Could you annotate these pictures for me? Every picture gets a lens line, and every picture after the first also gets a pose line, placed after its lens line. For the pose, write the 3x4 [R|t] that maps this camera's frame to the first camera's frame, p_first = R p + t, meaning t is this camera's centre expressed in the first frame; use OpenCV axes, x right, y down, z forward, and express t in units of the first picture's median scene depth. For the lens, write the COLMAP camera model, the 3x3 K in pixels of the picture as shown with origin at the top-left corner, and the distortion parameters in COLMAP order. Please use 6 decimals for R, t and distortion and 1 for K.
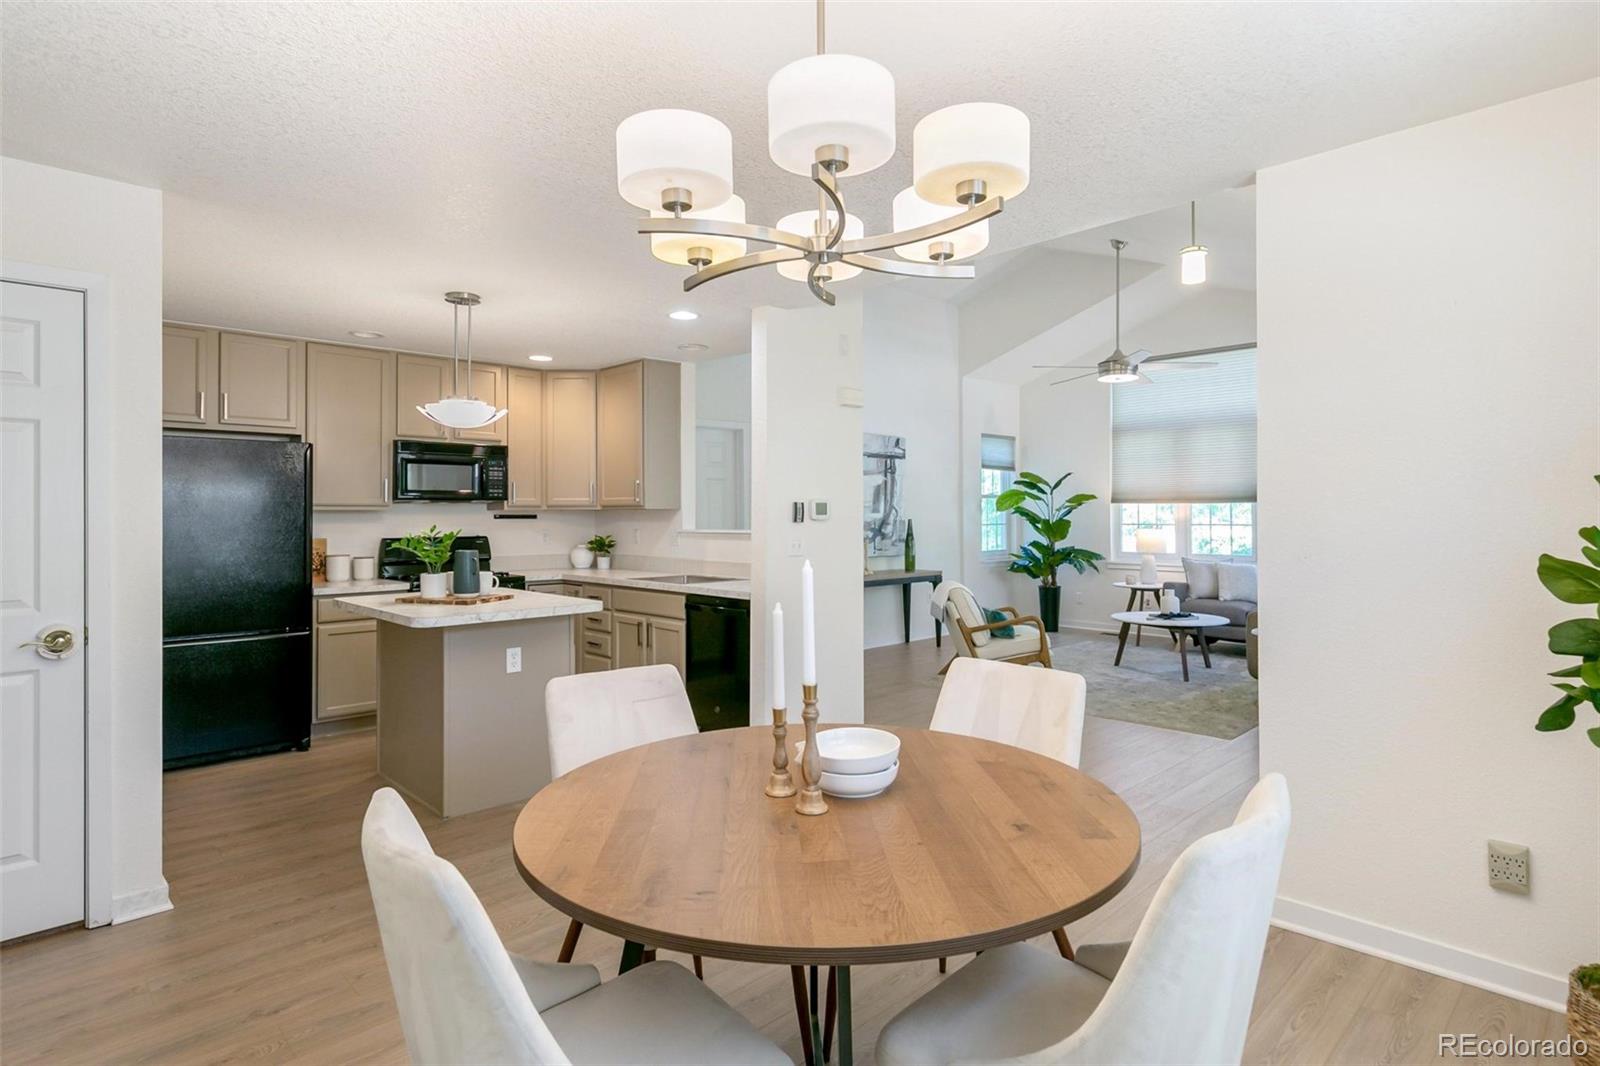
lens RADIAL K [[853.6, 0, 799.8], [0, 853.6, 521.1], [0, 0, 1]] dist [-0.001979, -0.000690]
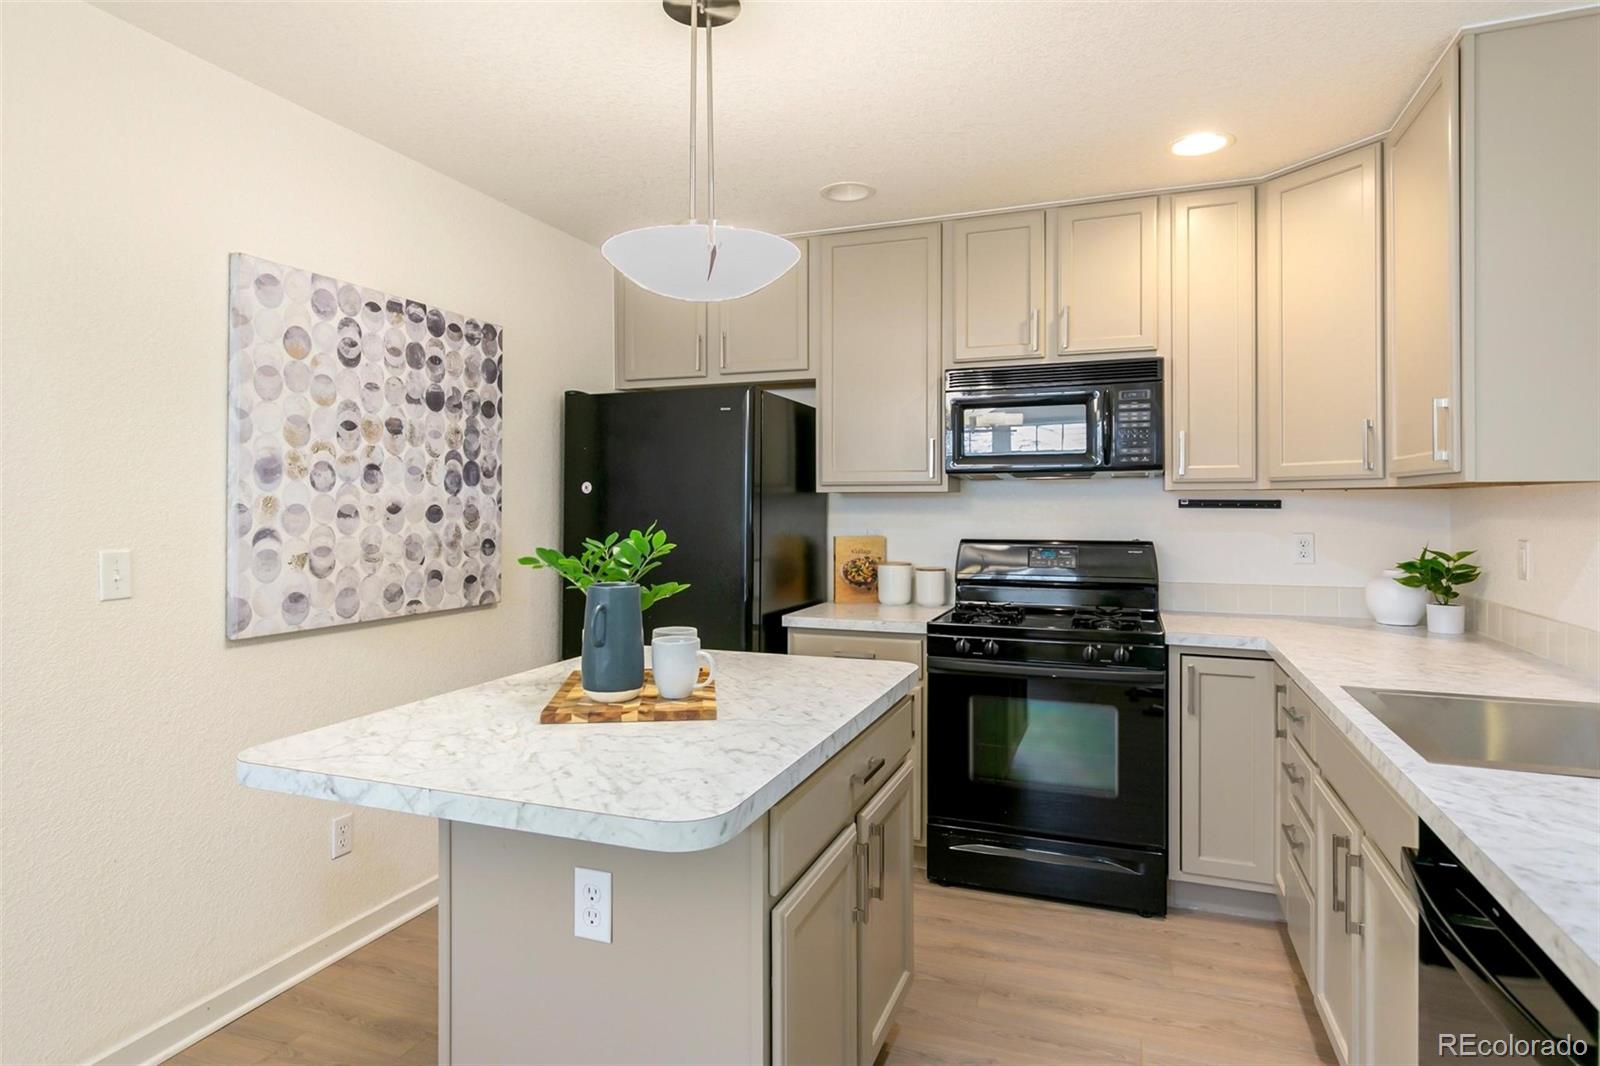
lens RADIAL K [[853.6, 0, 803.9], [0, 853.6, 499.6], [0, 0, 1]] dist [-0.001979, -0.000690]
pose [[0.404956, -0.007035, -0.914309, 0.013096], [-0.008604, 0.999897, -0.011504, 0.000118], [0.914296, 0.012525, 0.404854, 0.592354]]
